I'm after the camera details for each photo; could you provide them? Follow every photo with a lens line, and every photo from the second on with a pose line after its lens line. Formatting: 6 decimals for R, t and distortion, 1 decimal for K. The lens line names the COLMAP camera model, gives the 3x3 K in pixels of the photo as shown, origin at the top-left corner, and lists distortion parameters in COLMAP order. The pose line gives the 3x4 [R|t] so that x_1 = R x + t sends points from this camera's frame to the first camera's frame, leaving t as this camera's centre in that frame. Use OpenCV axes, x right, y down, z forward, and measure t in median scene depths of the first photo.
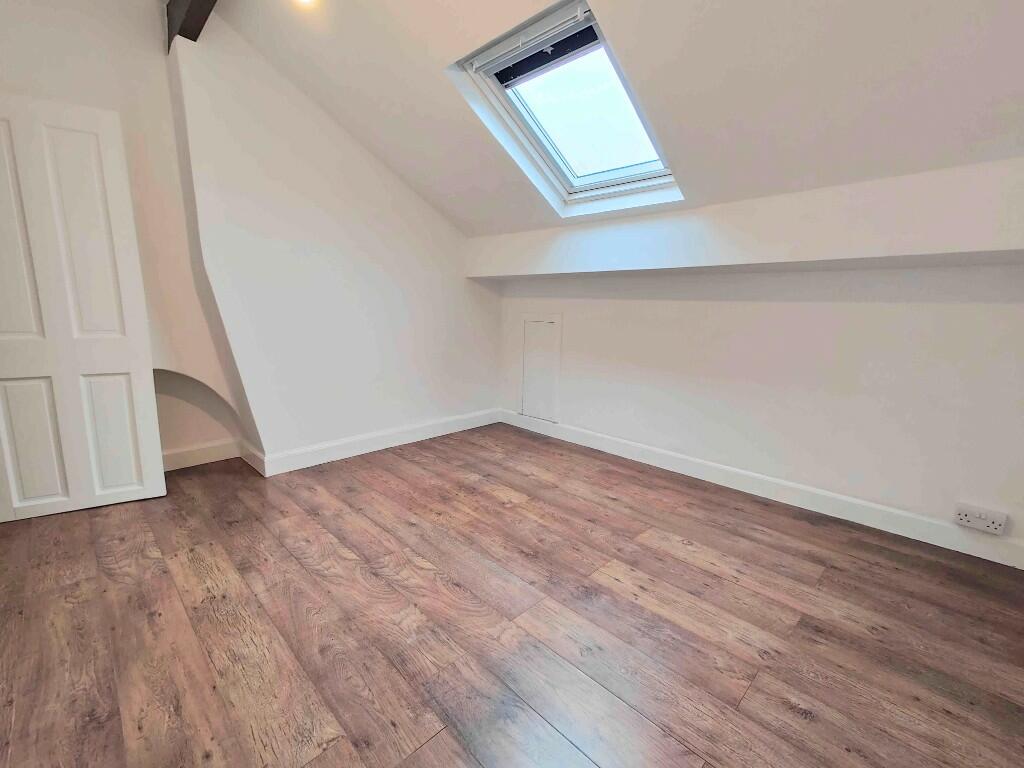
lens RADIAL K [[449.7, 0, 511.9], [0, 449.7, 383.0], [0, 0, 1]] dist [-0.000550, 0.004120]
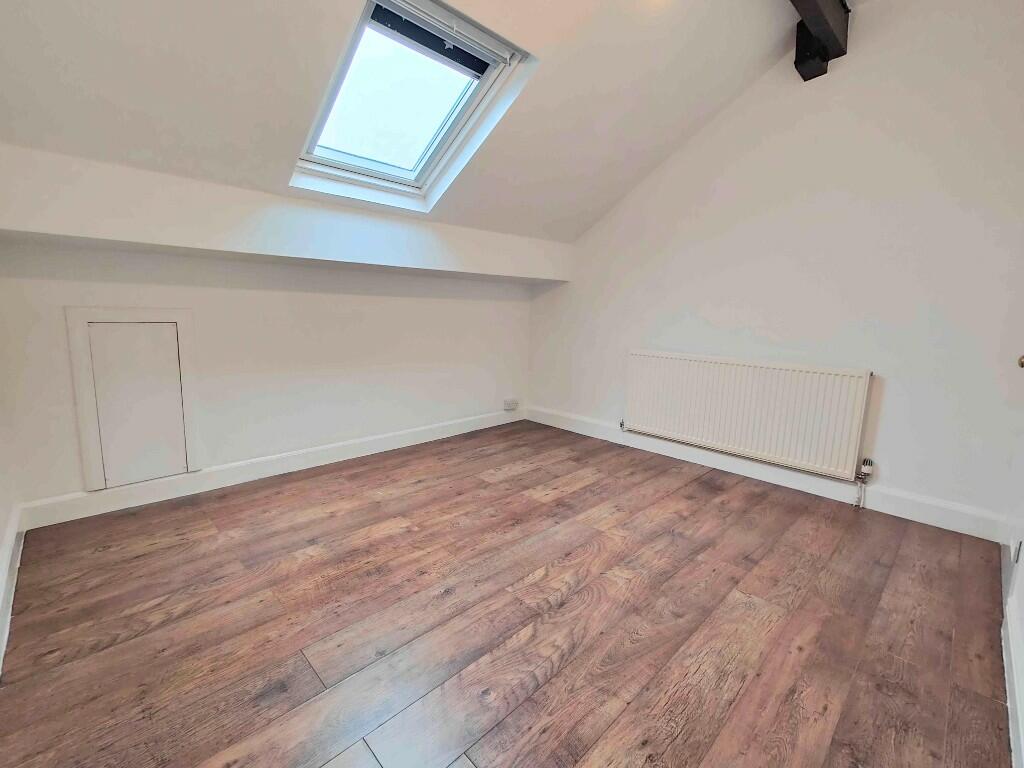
lens RADIAL K [[449.7, 0, 515.4], [0, 449.7, 378.9], [0, 0, 1]] dist [-0.000550, 0.004120]
pose [[0.004179, -0.165699, 0.986167, -1.007275], [0.155248, 0.974326, 0.163052, -0.150450], [-0.987867, 0.152420, 0.029796, 0.911035]]
